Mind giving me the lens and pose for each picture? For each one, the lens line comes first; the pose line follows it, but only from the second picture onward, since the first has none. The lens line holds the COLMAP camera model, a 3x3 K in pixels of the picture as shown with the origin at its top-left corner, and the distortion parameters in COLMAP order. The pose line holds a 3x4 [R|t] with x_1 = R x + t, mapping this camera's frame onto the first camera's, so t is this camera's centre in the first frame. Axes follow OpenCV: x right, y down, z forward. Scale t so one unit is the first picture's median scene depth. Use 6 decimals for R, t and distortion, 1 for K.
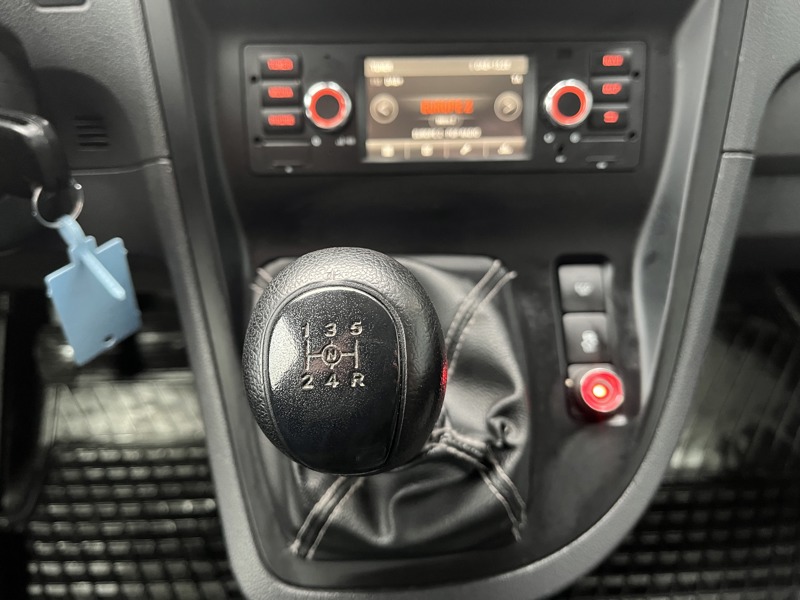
lens RADIAL K [[609.1, 0, 399.1], [0, 609.1, 293.2], [0, 0, 1]] dist [0.039550, -0.074891]
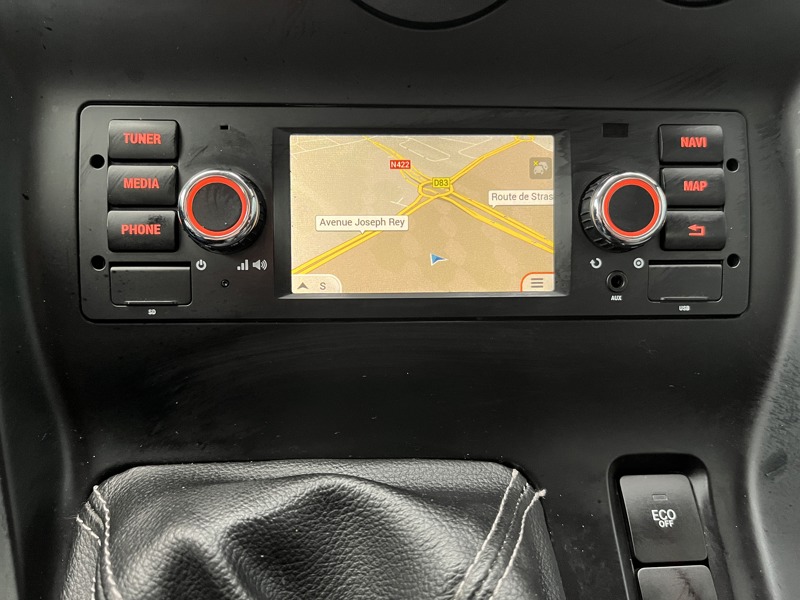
lens RADIAL K [[609.1, 0, 400.9], [0, 609.1, 302.5], [0, 0, 1]] dist [0.039550, -0.074891]
pose [[0.999064, 0.005989, 0.042837, 0.028525], [0.002198, 0.982057, -0.188572, -0.103771], [-0.043198, 0.188489, 0.981125, 0.430231]]
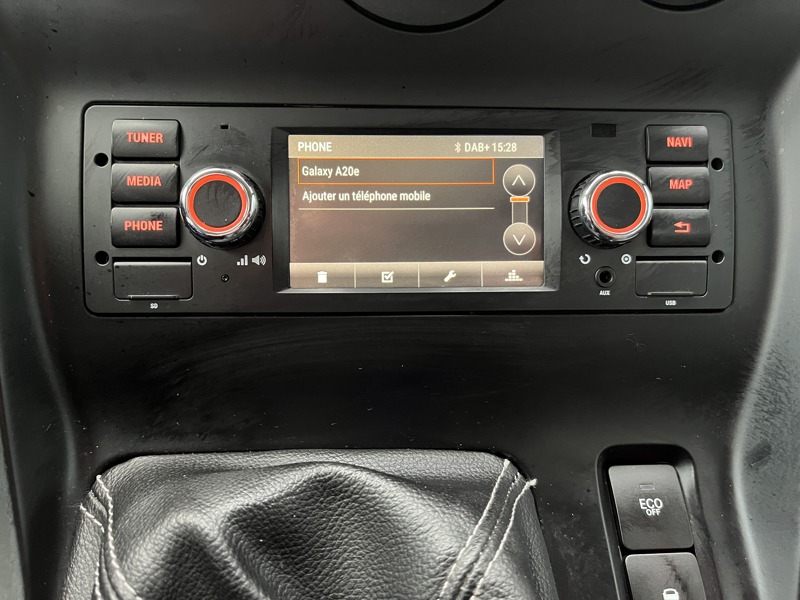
lens RADIAL K [[609.1, 0, 399.9], [0, 609.1, 302.2], [0, 0, 1]] dist [0.039550, -0.074891]
pose [[0.998911, 0.006806, 0.046163, 0.029870], [0.002162, 0.981494, -0.191481, -0.093464], [-0.046612, 0.191373, 0.980410, 0.413697]]
